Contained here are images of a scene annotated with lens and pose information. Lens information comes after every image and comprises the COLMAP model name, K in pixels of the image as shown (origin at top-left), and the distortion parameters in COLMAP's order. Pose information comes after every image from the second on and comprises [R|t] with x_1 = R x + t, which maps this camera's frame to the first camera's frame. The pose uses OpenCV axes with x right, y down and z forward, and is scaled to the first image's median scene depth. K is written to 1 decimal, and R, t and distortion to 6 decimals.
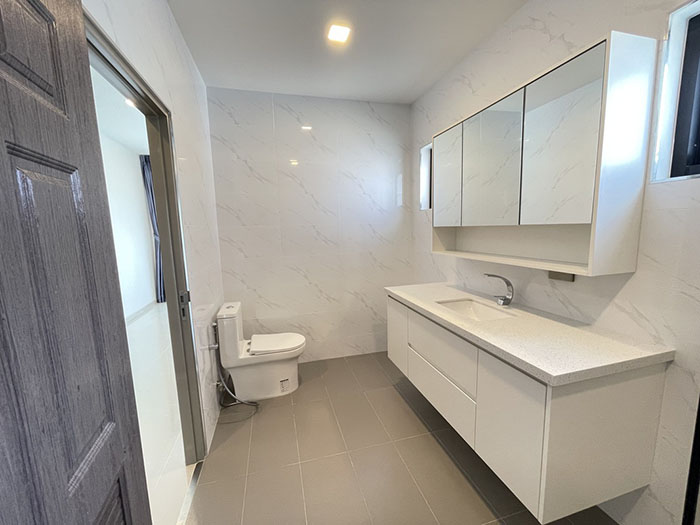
lens RADIAL K [[282.6, 0, 350.6], [0, 282.6, 263.3], [0, 0, 1]] dist [-0.003515, -0.000191]
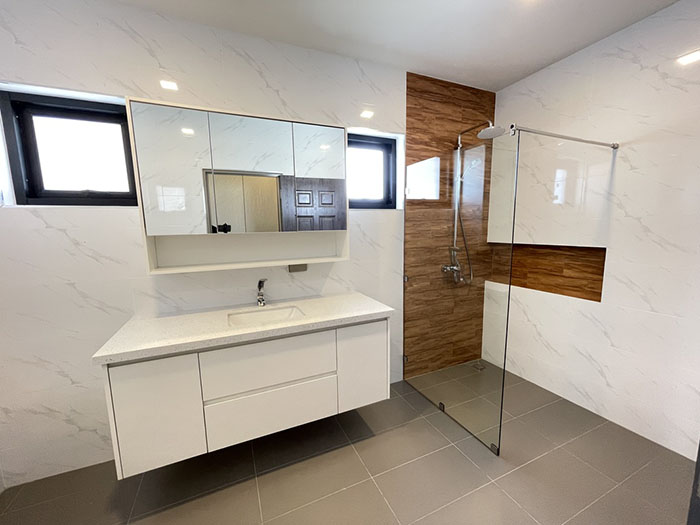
lens RADIAL K [[282.6, 0, 348.8], [0, 282.6, 262.5], [0, 0, 1]] dist [-0.003515, -0.000191]
pose [[-0.142841, -0.090856, 0.985567, -0.643318], [0.143505, 0.983354, 0.111450, -0.100077], [-0.979287, 0.157353, -0.127425, 0.901796]]
